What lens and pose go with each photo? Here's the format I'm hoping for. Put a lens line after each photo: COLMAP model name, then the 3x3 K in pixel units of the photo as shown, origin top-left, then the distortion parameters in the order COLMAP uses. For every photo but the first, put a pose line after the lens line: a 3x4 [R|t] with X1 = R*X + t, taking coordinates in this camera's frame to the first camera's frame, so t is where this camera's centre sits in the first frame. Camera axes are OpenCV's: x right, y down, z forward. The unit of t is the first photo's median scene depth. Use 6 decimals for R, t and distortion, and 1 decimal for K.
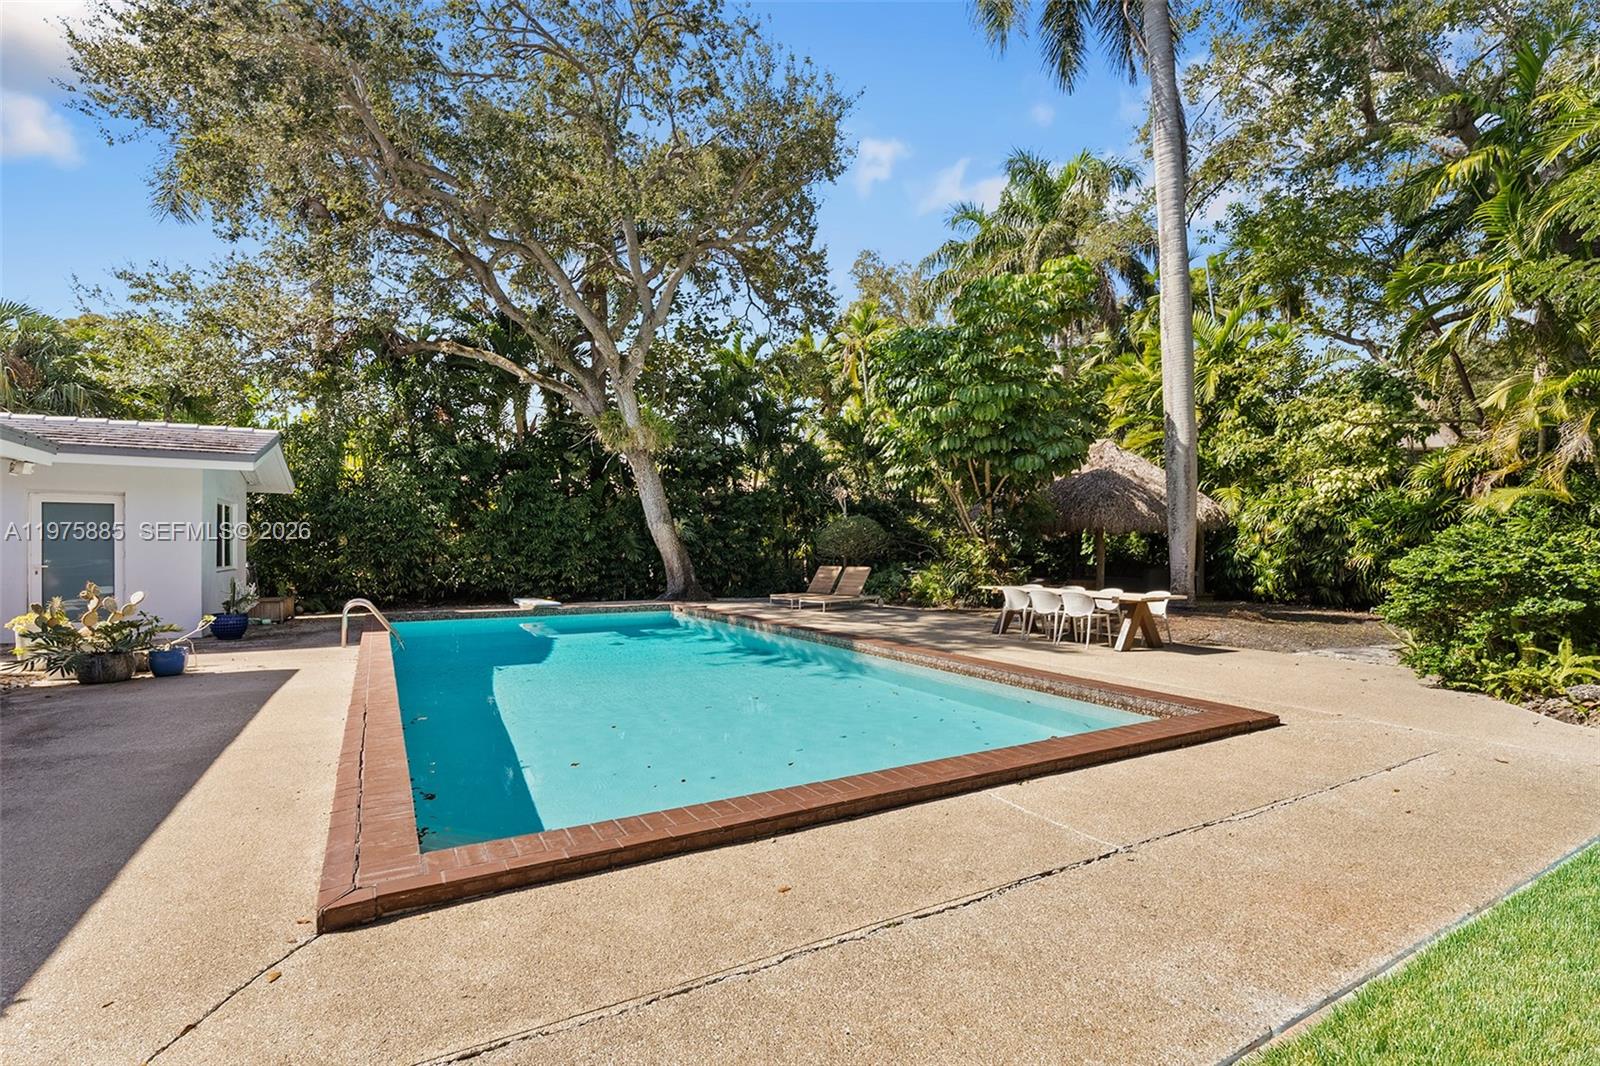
lens RADIAL K [[667.0, 0, 800.2], [0, 667.0, 542.1], [0, 0, 1]] dist [0.000270, -0.000271]
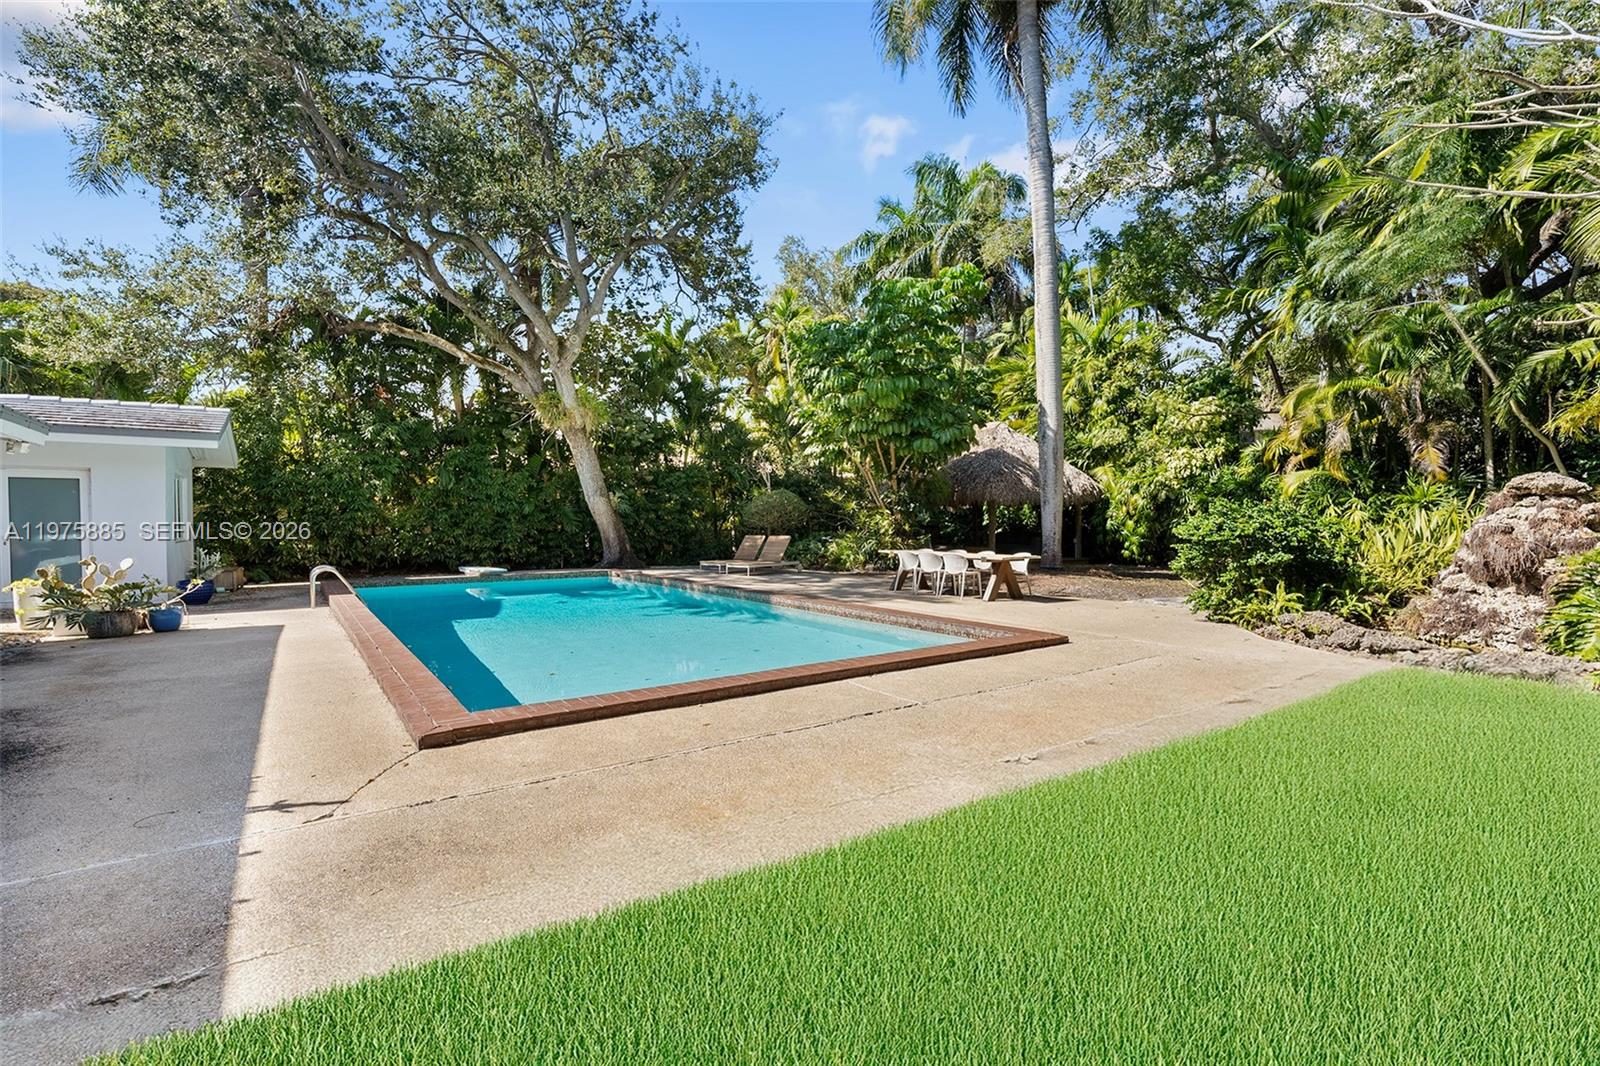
lens RADIAL K [[663.1, 0, 798.0], [0, 663.1, 530.9], [0, 0, 1]] dist [-0.026869, 0.017237]
pose [[0.994916, -0.004935, 0.100587, 0.006214], [0.002468, 0.999694, 0.024629, 0.001764], [-0.100678, -0.024255, 0.994623, -0.099880]]
